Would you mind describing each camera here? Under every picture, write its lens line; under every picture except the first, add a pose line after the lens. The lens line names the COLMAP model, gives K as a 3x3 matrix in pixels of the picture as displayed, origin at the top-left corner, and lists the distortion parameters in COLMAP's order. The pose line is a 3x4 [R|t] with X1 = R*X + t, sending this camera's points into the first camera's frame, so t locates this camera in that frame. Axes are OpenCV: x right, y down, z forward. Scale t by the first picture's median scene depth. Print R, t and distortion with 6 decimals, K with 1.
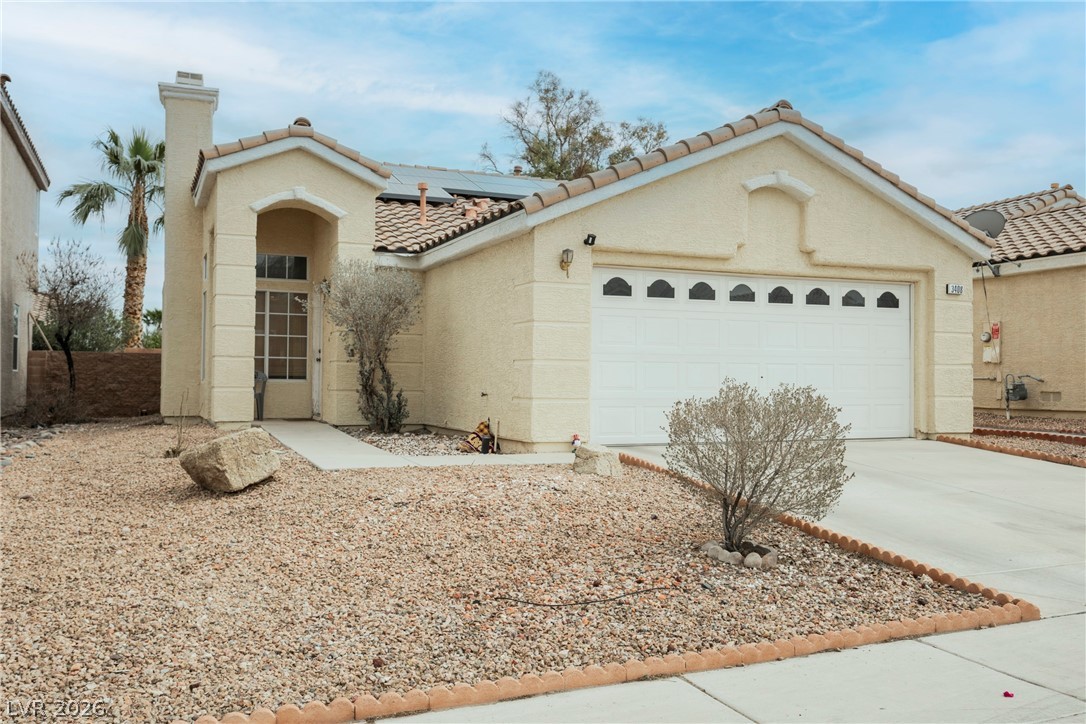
lens RADIAL K [[972.6, 0, 541.2], [0, 972.6, 362.2], [0, 0, 1]] dist [-0.007702, 0.003817]
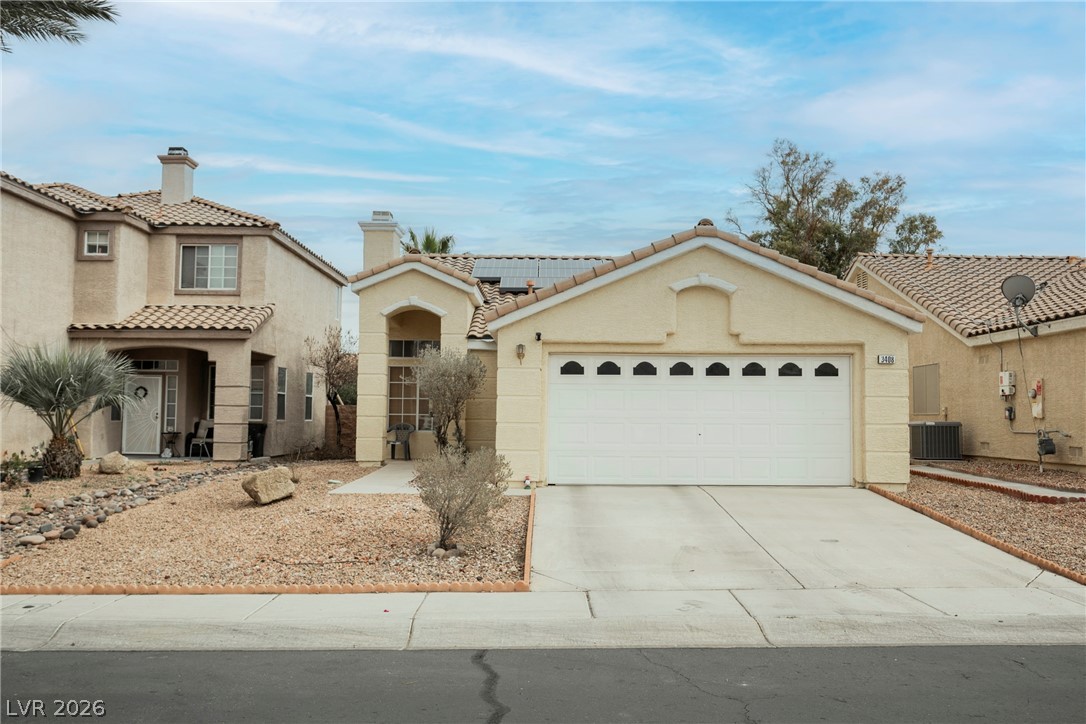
lens RADIAL K [[972.6, 0, 544.8], [0, 972.6, 363.4], [0, 0, 1]] dist [-0.007702, 0.003817]
pose [[0.915534, -0.020693, -0.401708, 0.521004], [0.006020, 0.999269, -0.037756, -0.028956], [0.402196, 0.032148, 0.914989, -0.232242]]
